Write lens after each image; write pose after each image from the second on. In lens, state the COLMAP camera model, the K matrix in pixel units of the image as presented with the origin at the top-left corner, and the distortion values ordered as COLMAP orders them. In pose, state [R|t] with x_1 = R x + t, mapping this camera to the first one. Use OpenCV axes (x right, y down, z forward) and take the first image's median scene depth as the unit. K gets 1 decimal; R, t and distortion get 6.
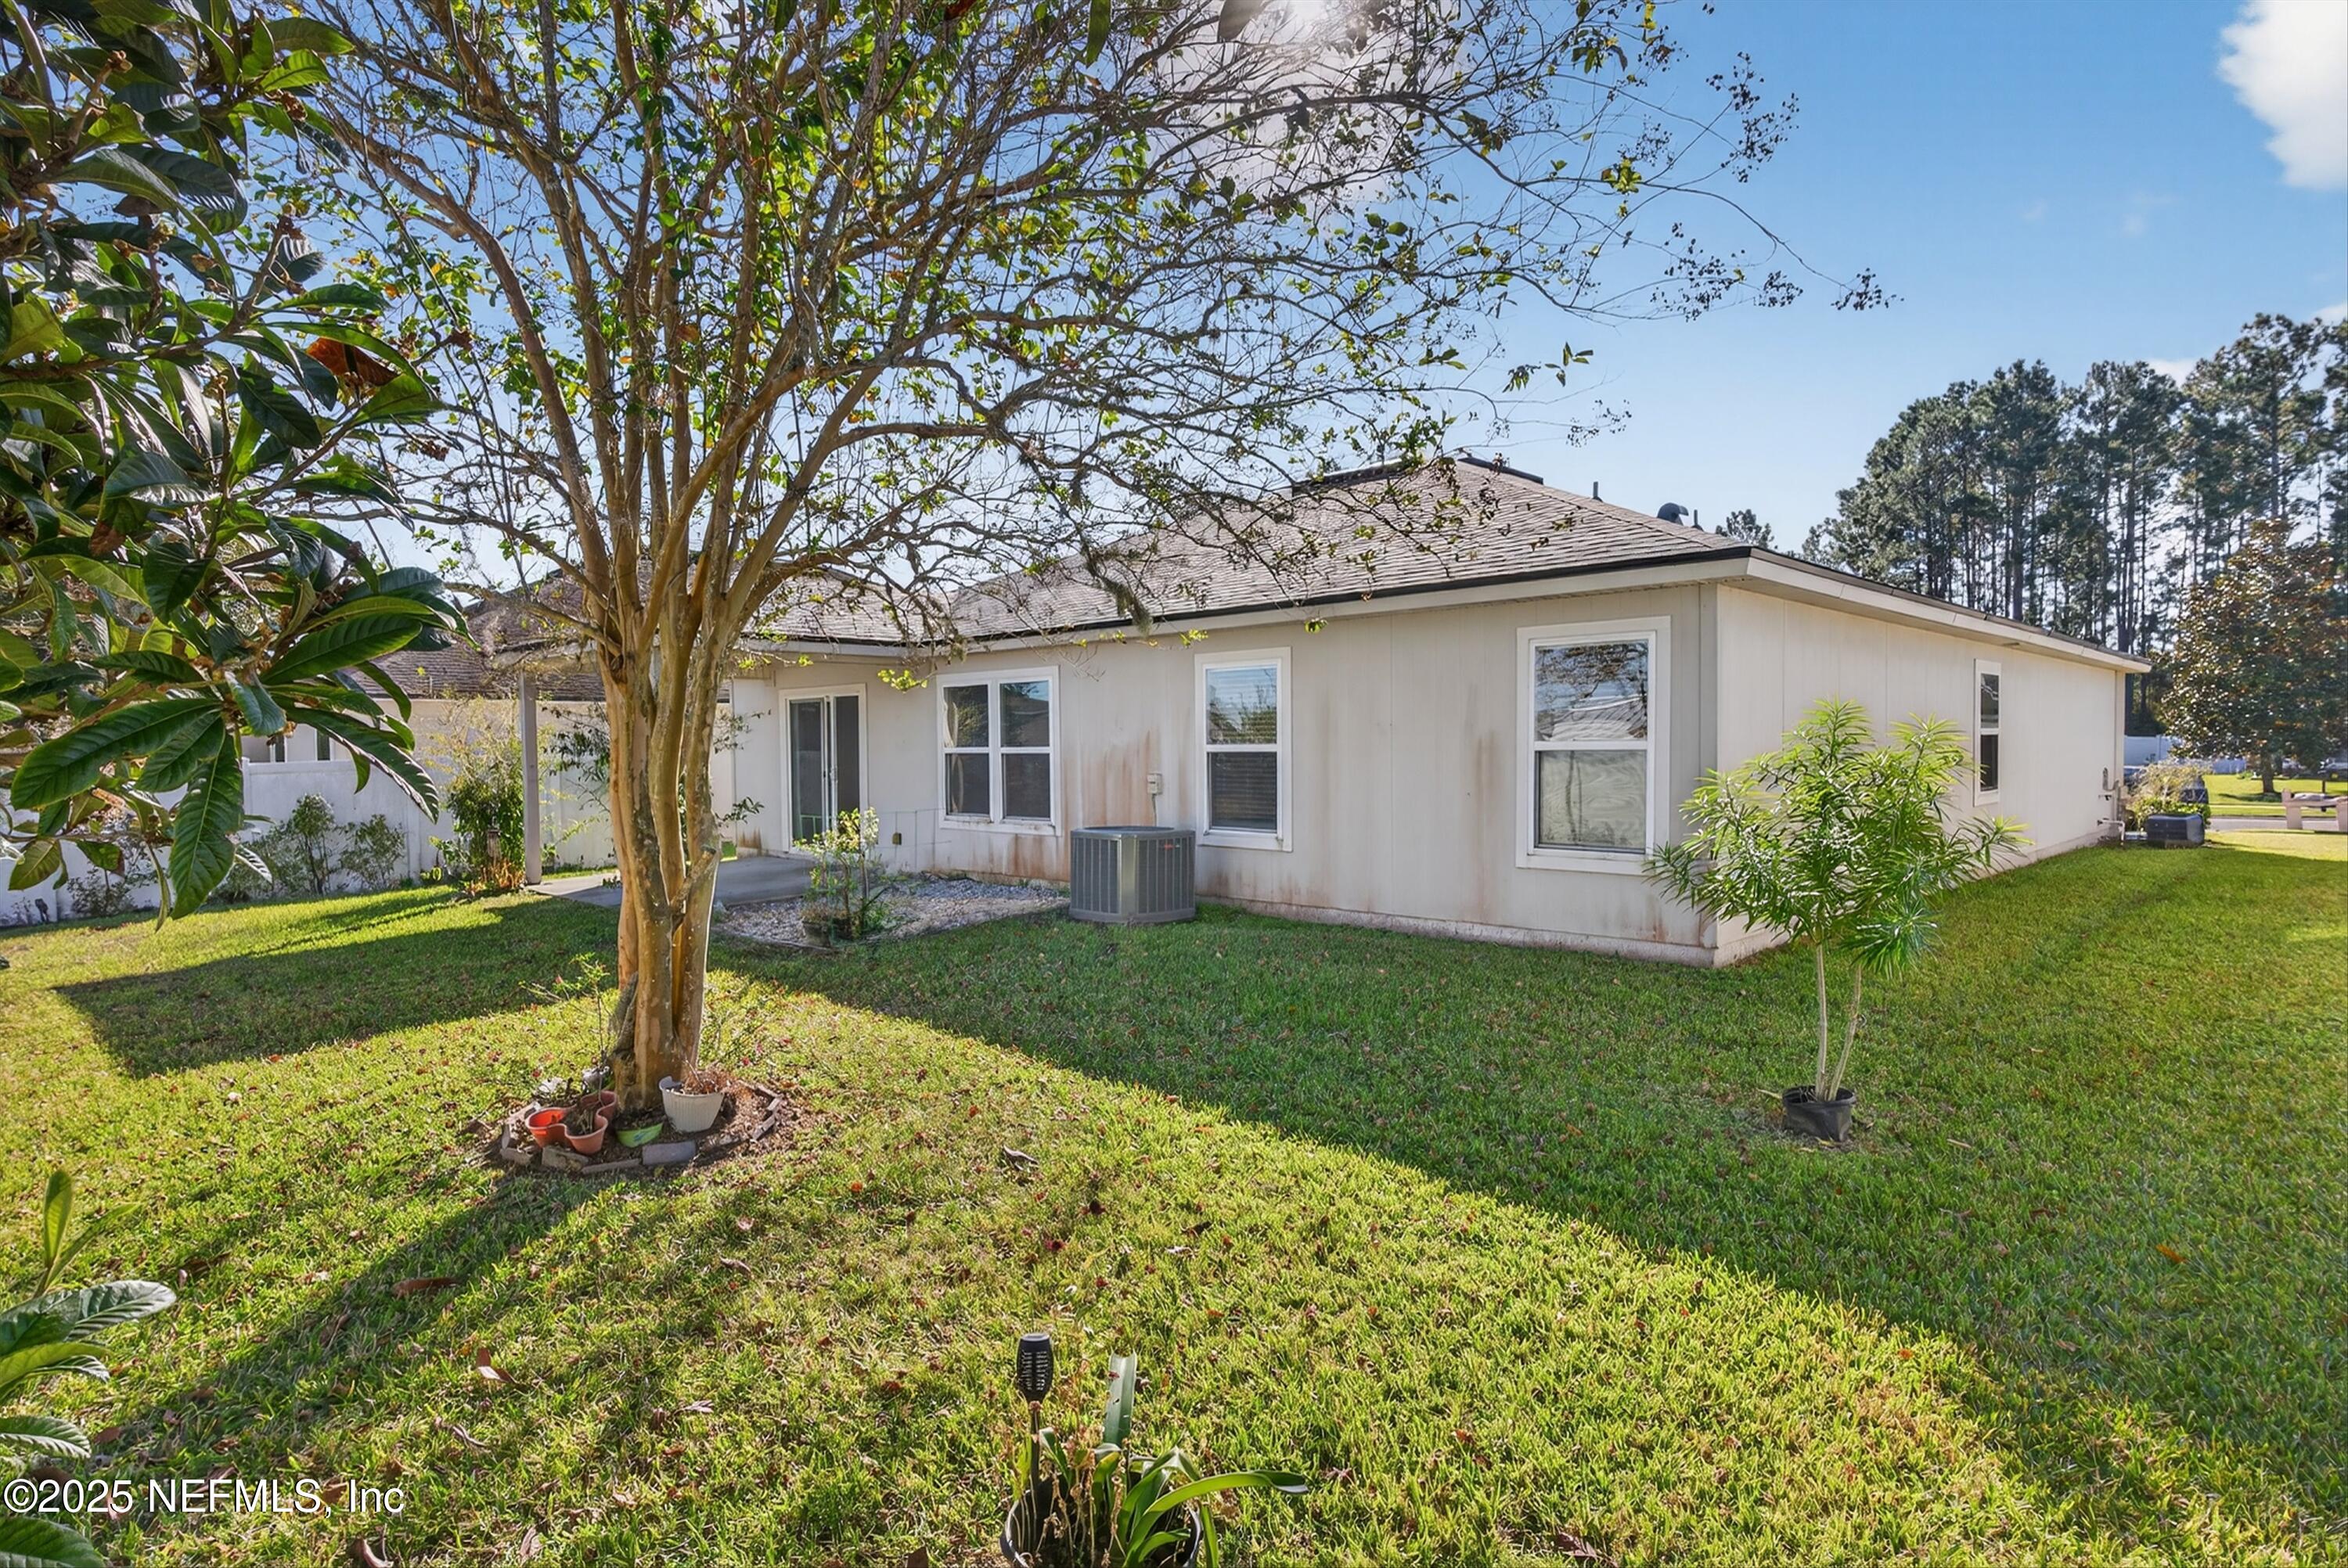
lens RADIAL K [[1156.4, 0, 1174.0], [0, 1156.4, 784.0], [0, 0, 1]] dist [0.000464, 0.000751]
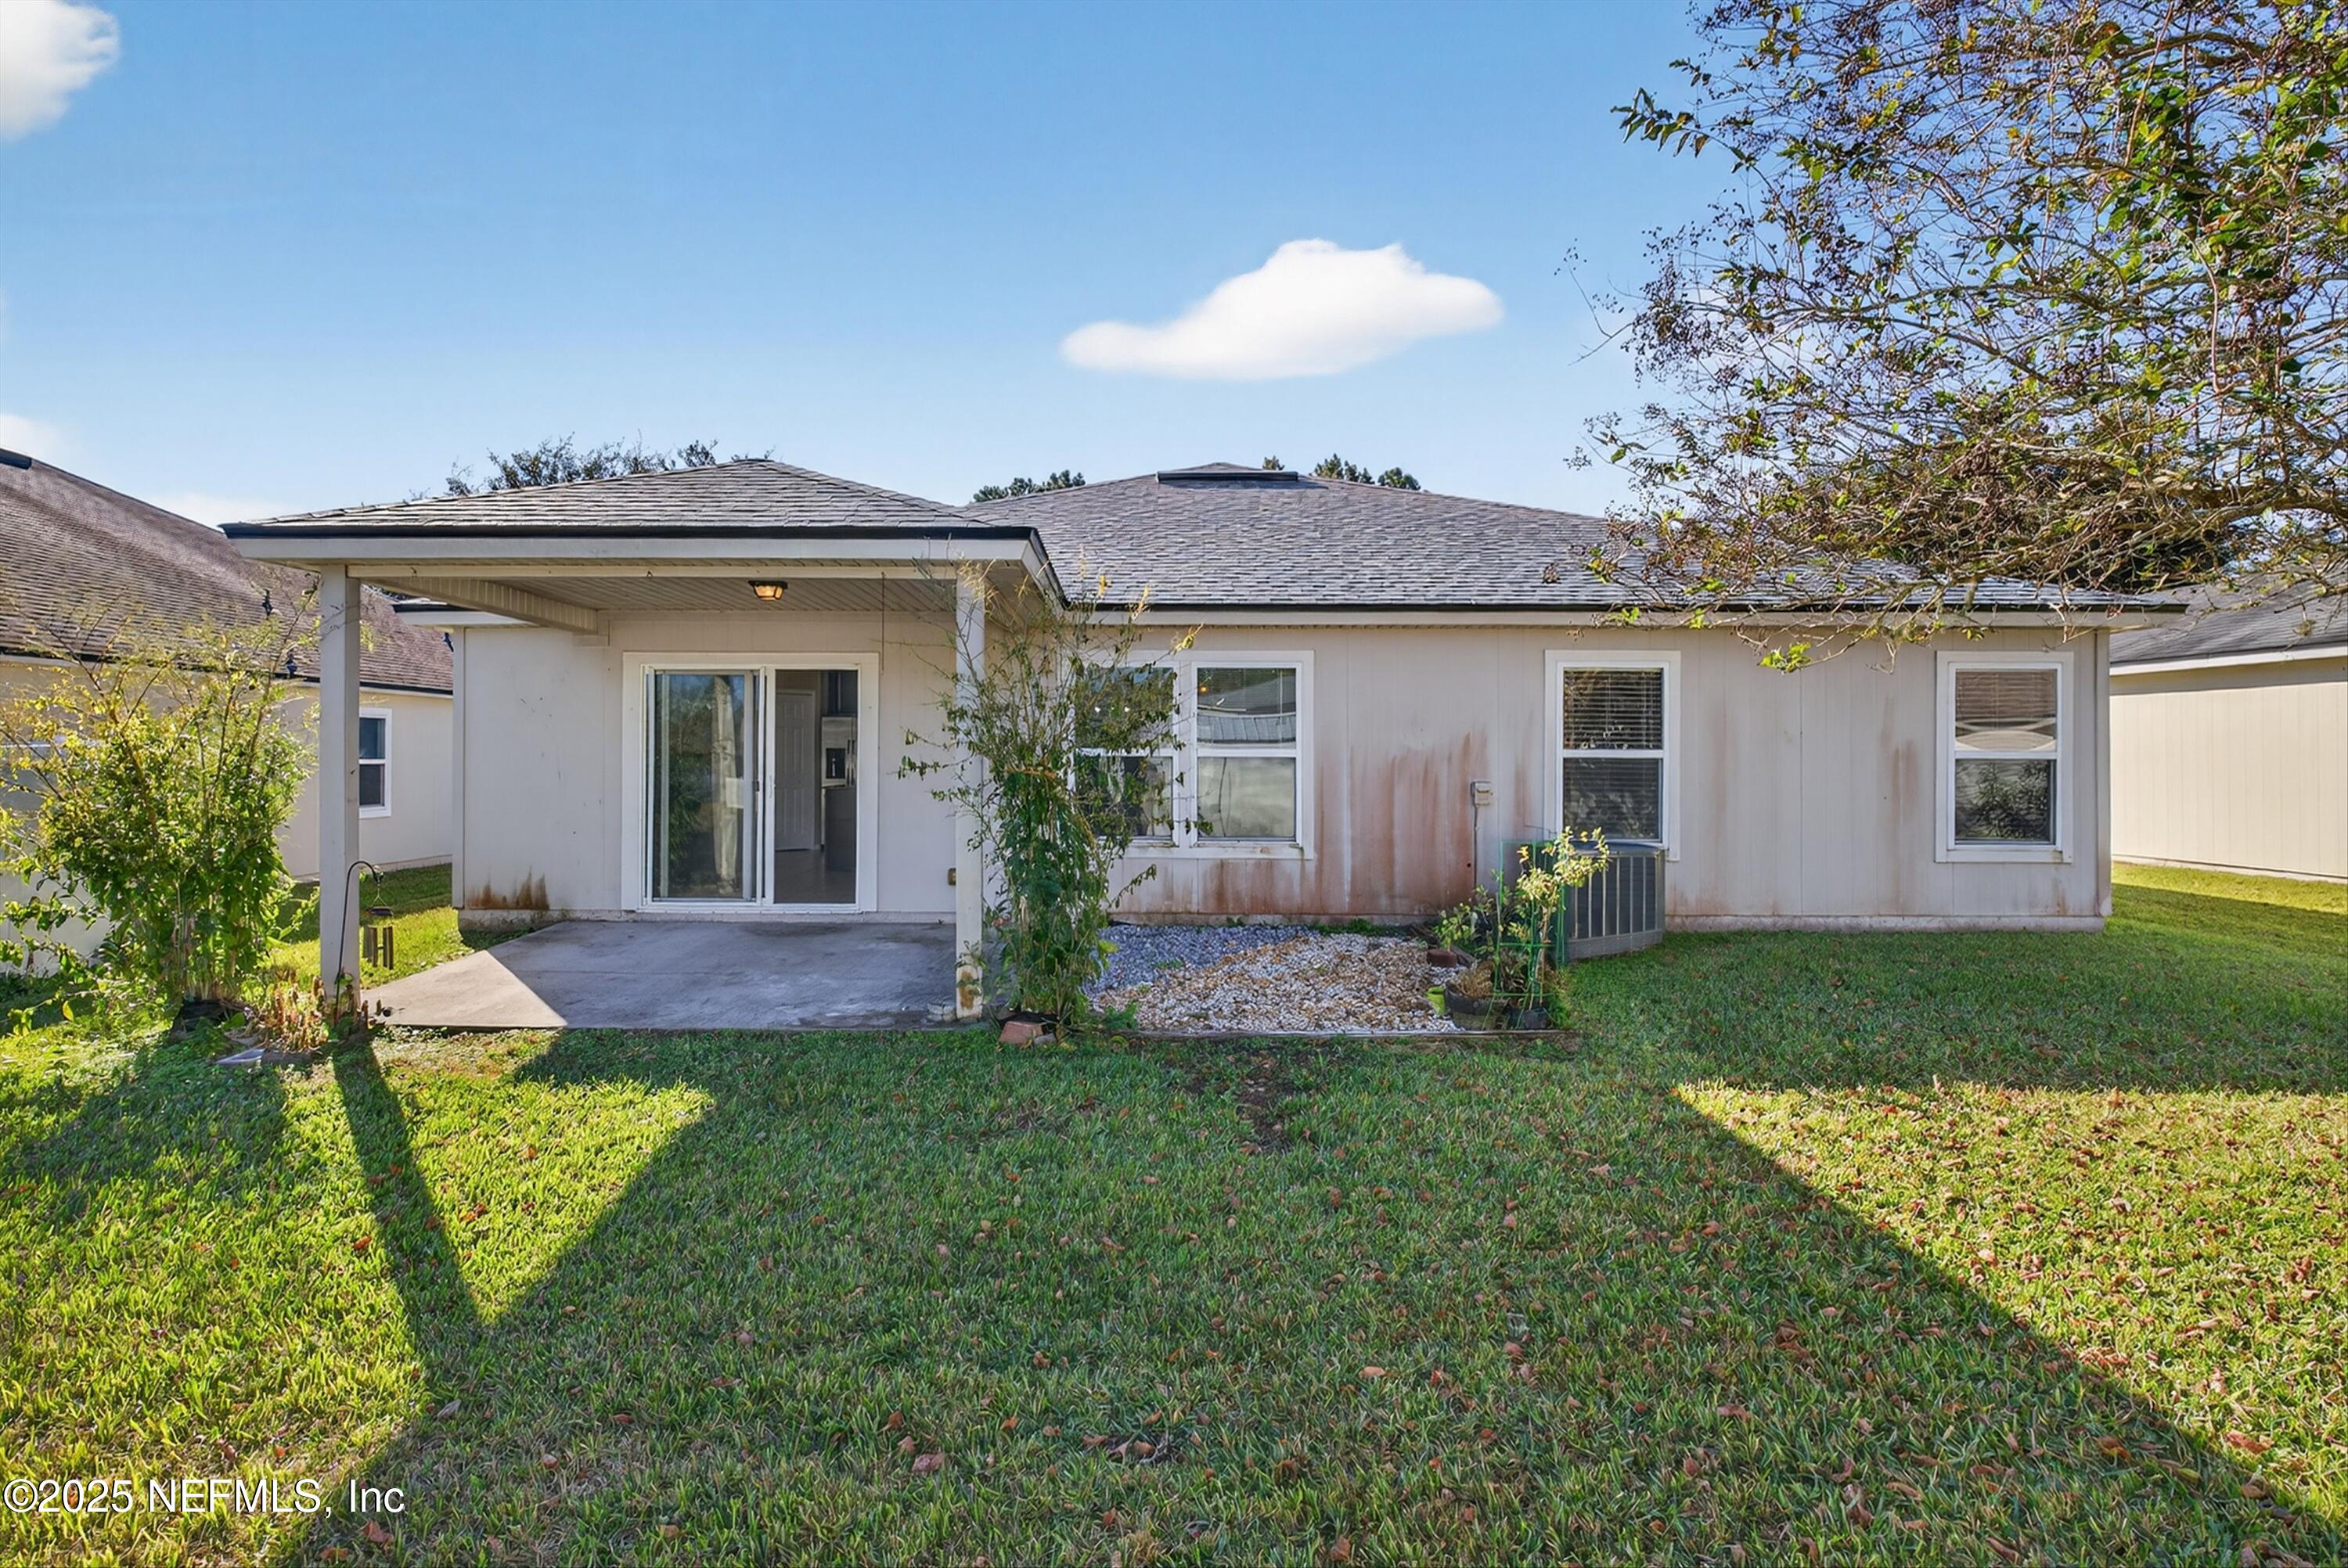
lens RADIAL K [[1156.4, 0, 1174.0], [0, 1156.4, 784.0], [0, 0, 1]] dist [0.000464, 0.000751]
pose [[0.744114, 0.006248, 0.668023, -0.871706], [0.011610, 0.999684, -0.022282, 0.010611], [-0.667951, 0.024336, 0.743807, 0.563546]]
